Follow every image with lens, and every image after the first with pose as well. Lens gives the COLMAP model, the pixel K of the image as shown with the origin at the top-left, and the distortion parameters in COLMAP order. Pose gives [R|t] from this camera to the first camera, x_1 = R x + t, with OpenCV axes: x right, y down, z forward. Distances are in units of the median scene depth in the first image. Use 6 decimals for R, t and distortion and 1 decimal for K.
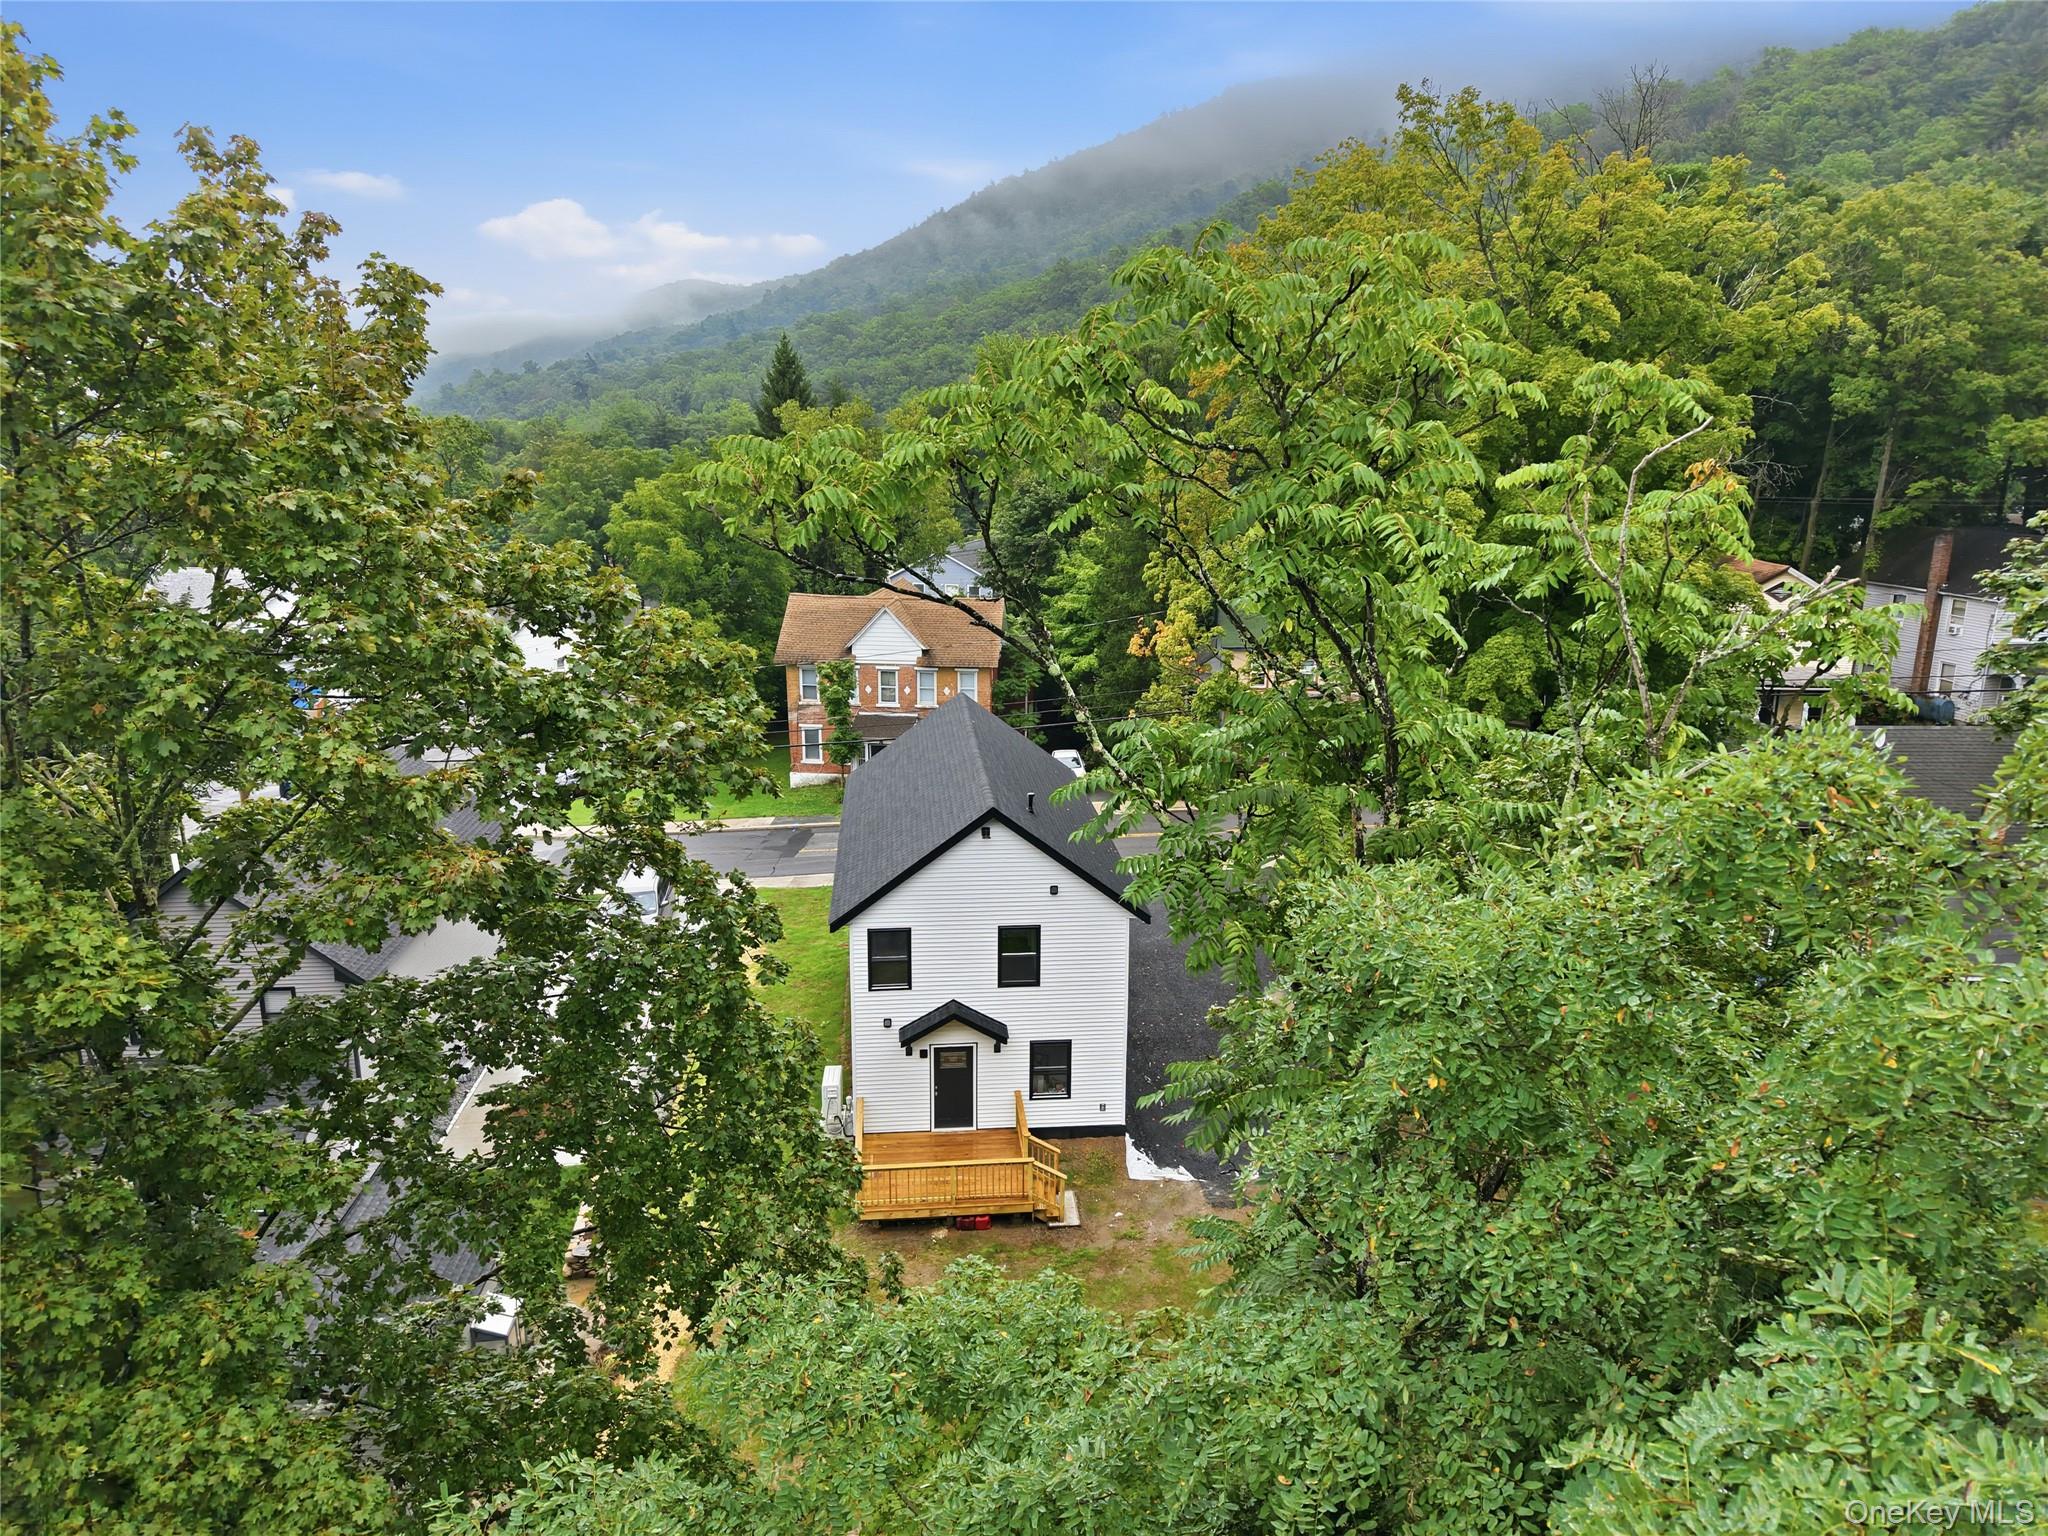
lens RADIAL K [[1351.2, 0, 1032.4], [0, 1351.2, 779.0], [0, 0, 1]] dist [0.071958, -0.062028]
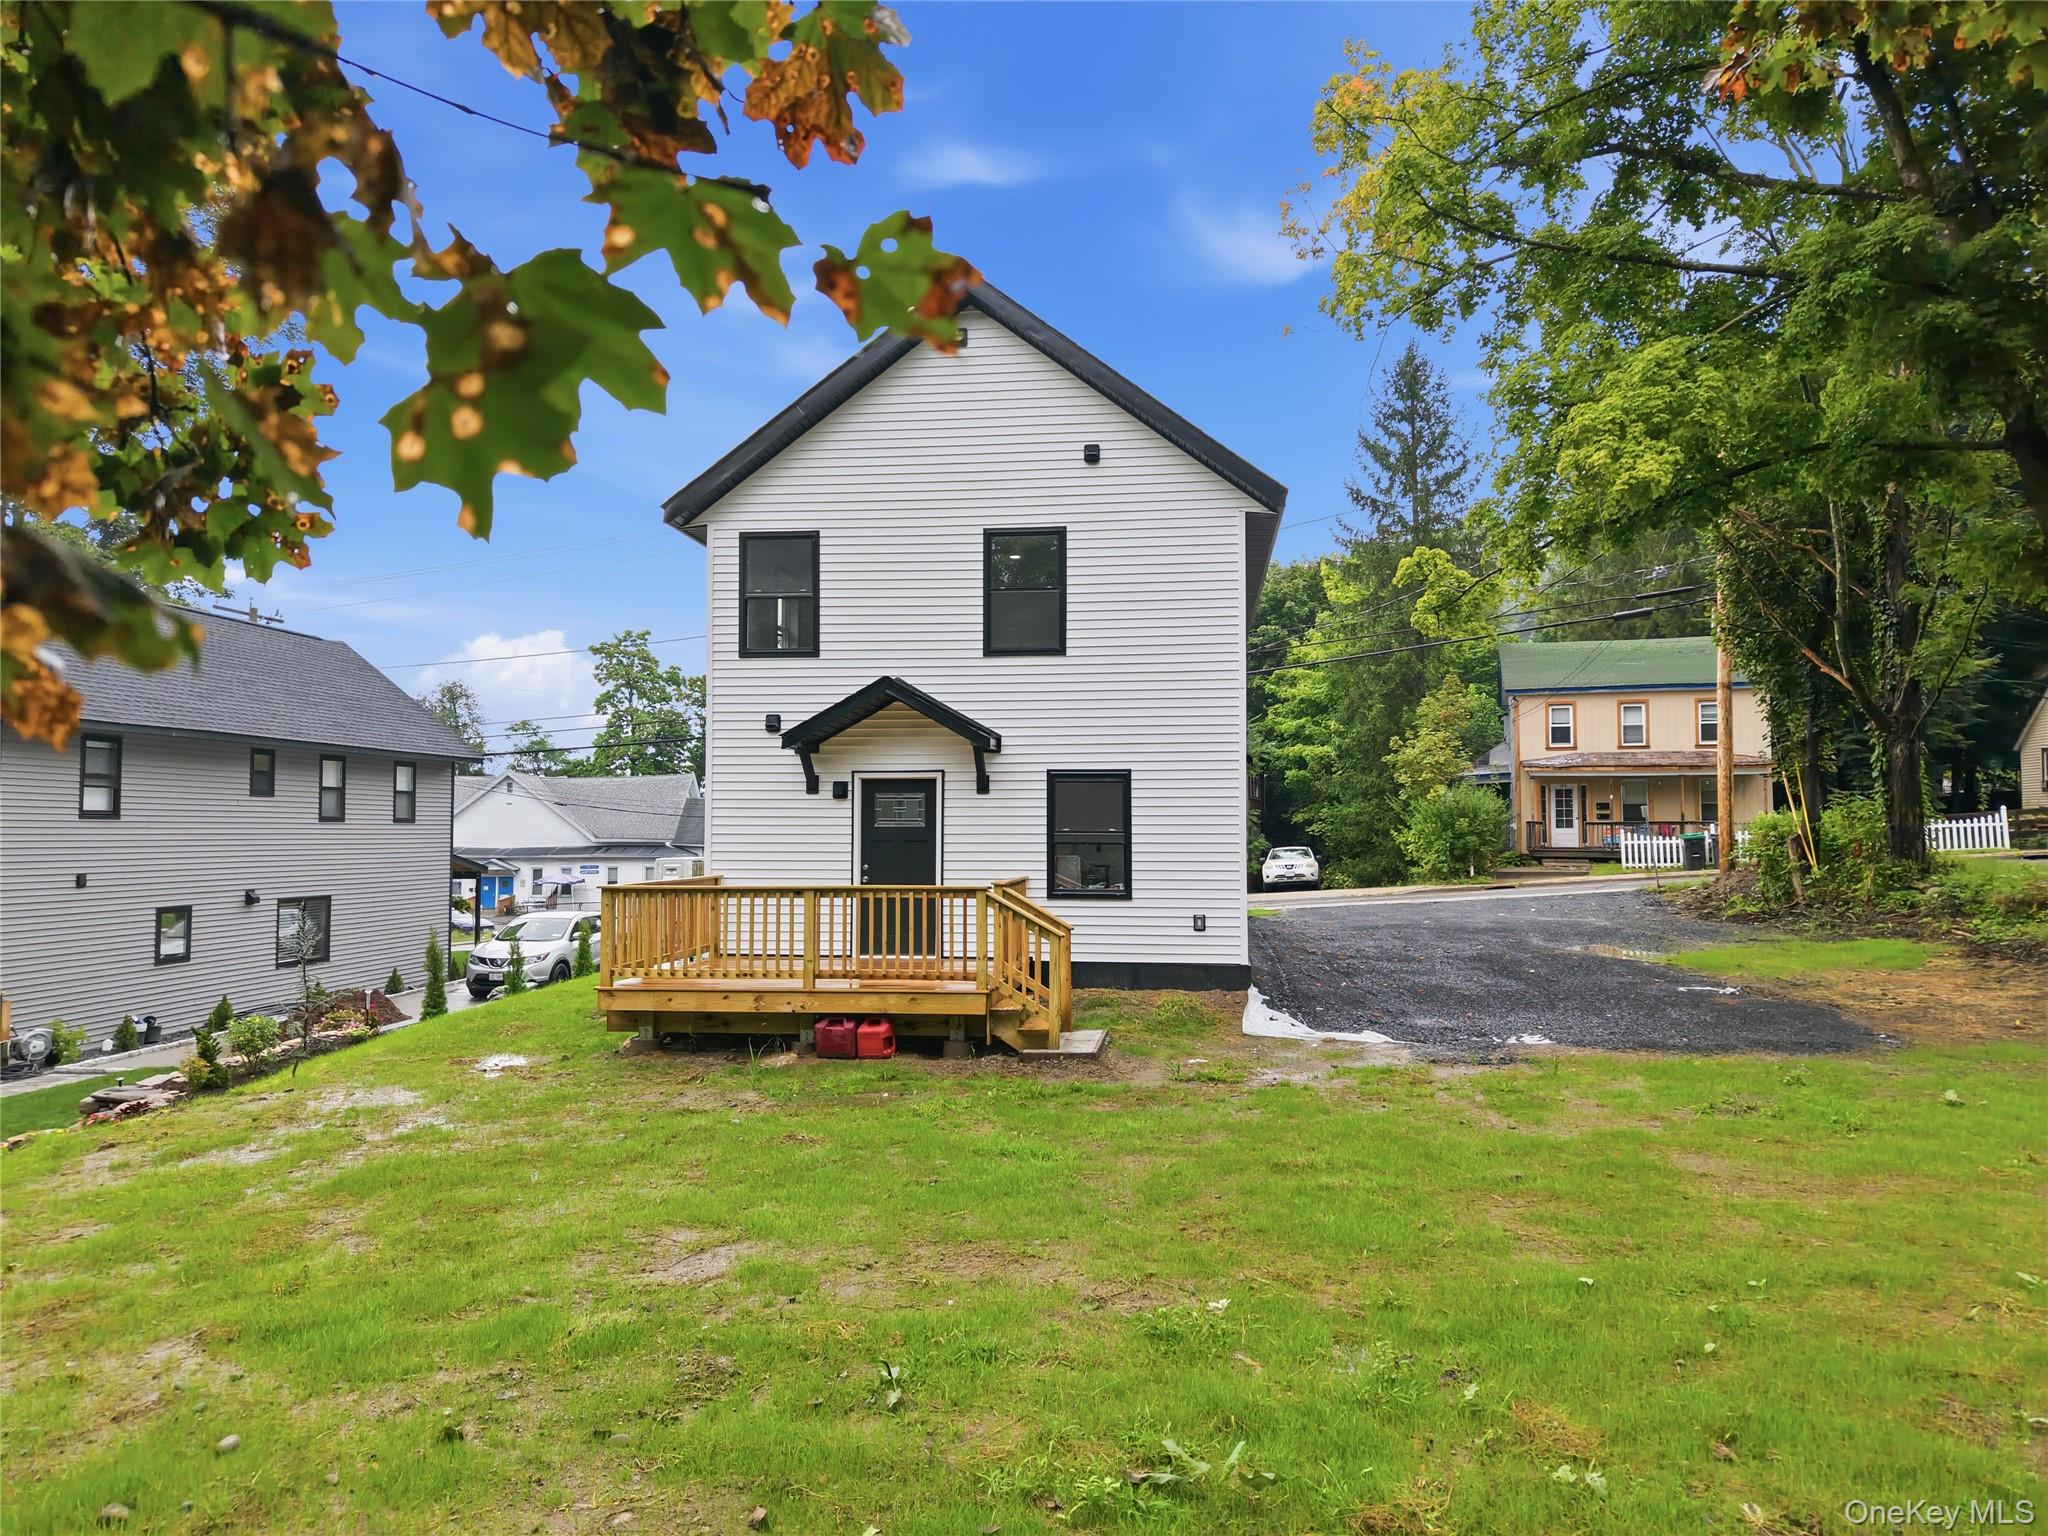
lens RADIAL K [[1356.0, 0, 1024.0], [0, 1356.0, 768.0], [0, 0, 1]] dist [0.081417, -0.105057]
pose [[0.974800, -0.020049, -0.222177, 0.101572], [-0.046775, 0.955444, -0.291441, 0.339373], [0.218120, 0.294489, 0.930430, 0.531691]]
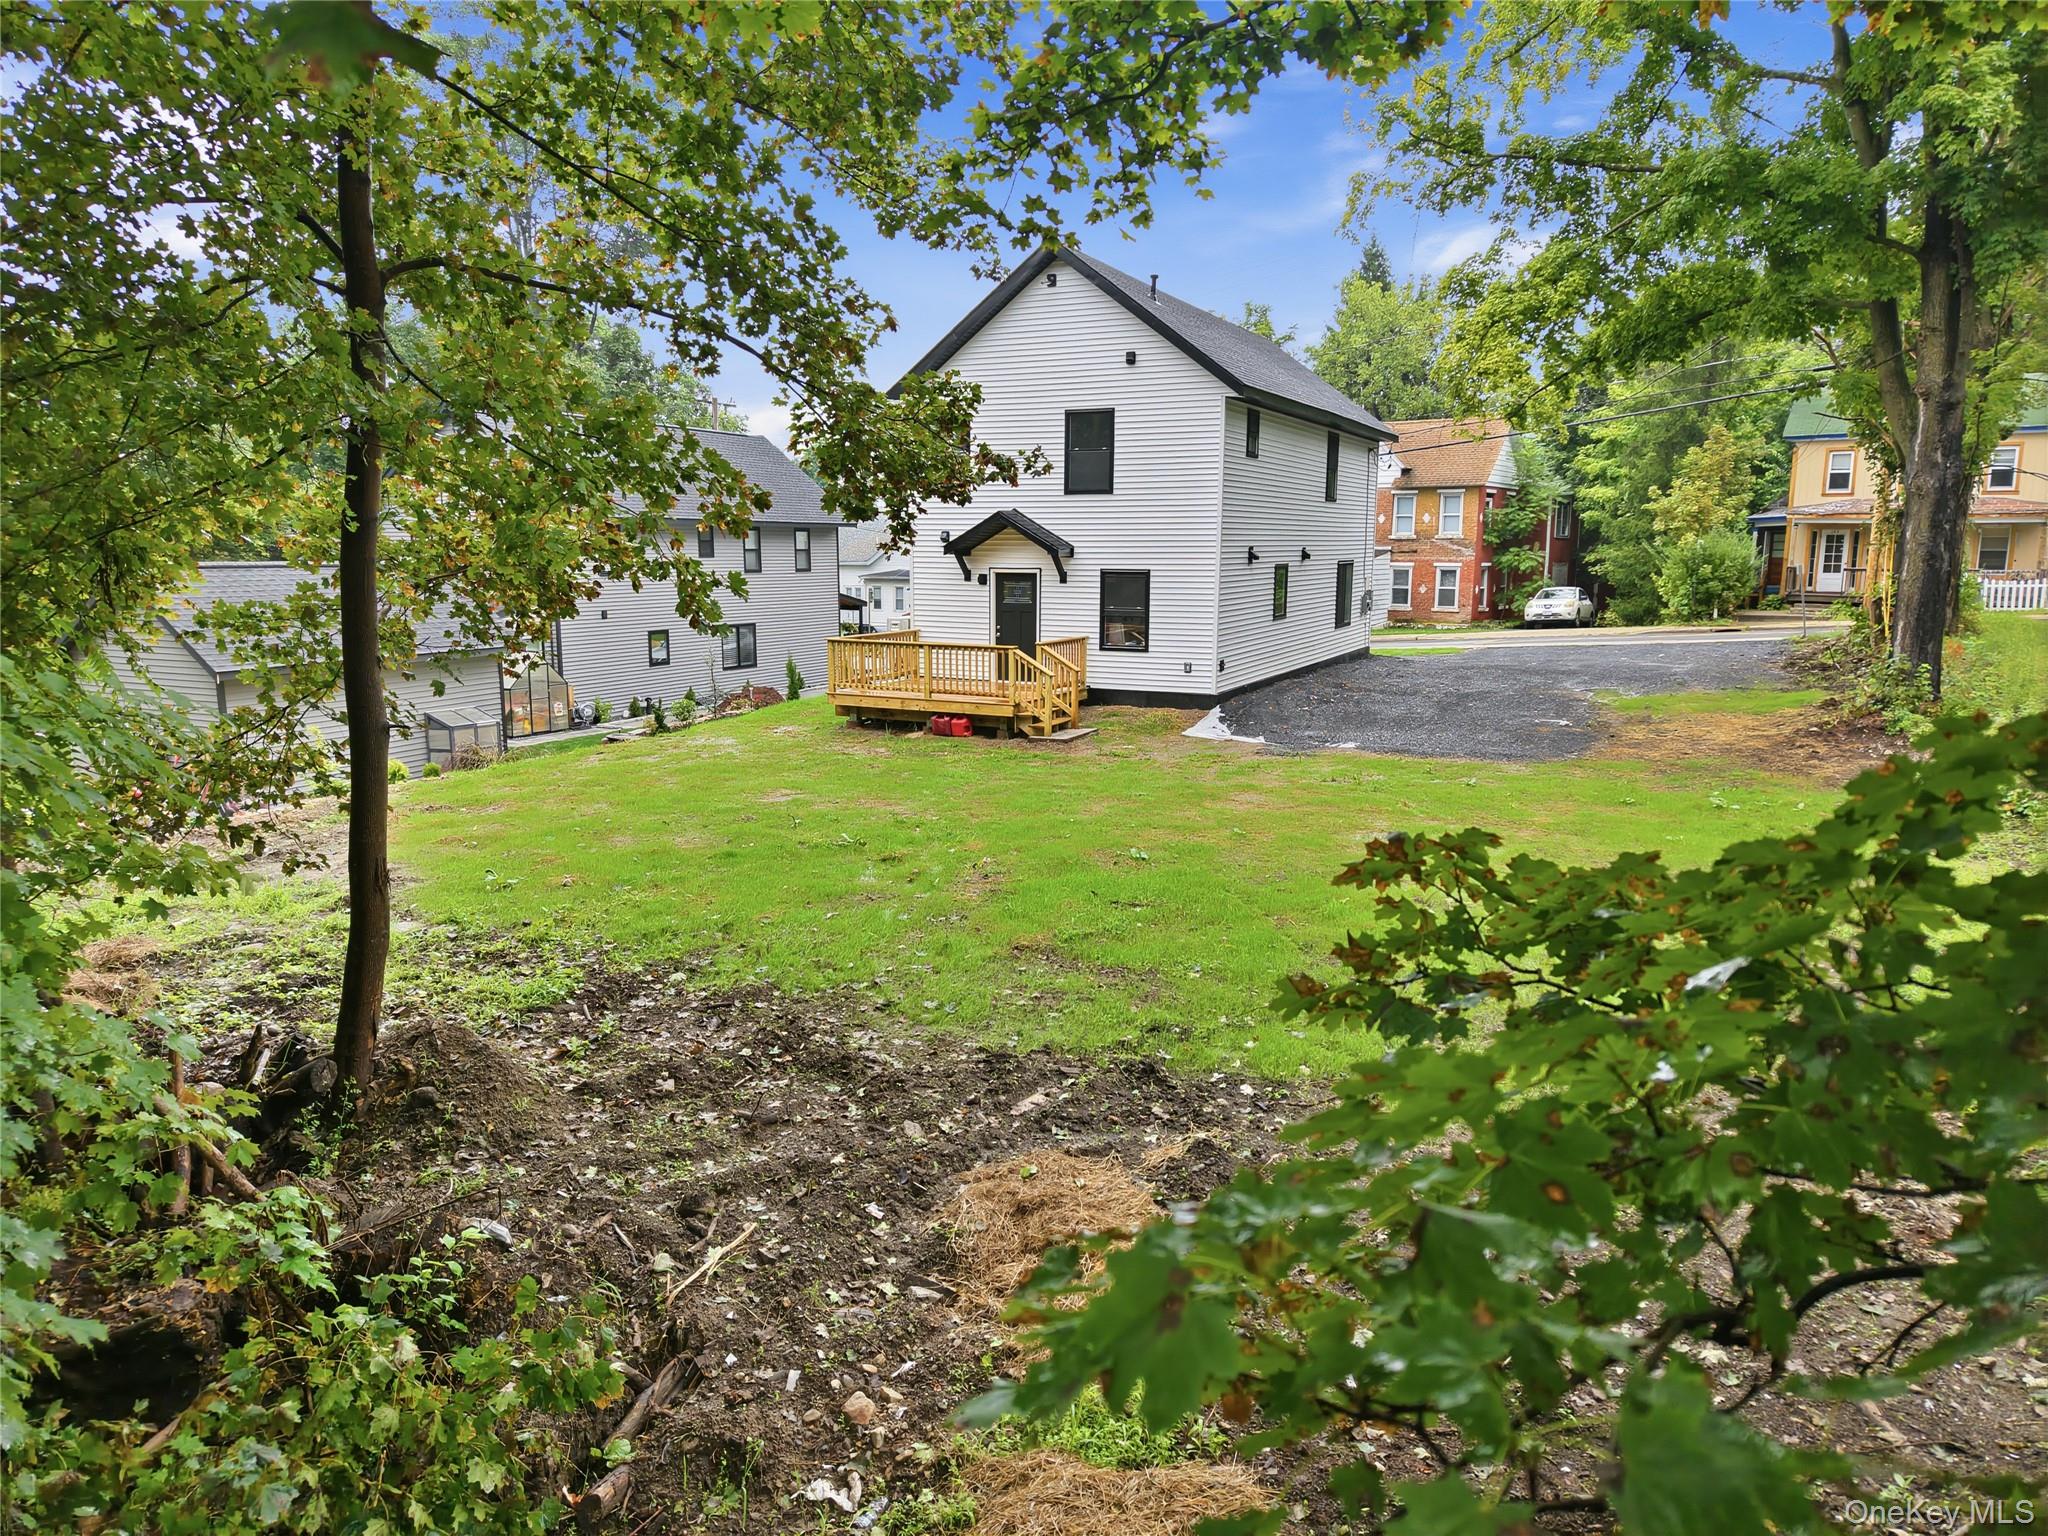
lens RADIAL K [[1357.2, 0, 1024.0], [0, 1357.2, 768.0], [0, 0, 1]] dist [0.115525, -0.197073]
pose [[0.849961, 0.079632, -0.520792, 0.386267], [-0.127369, 0.990247, -0.056459, 0.360466], [0.511217, 0.114321, 0.851814, 0.309236]]
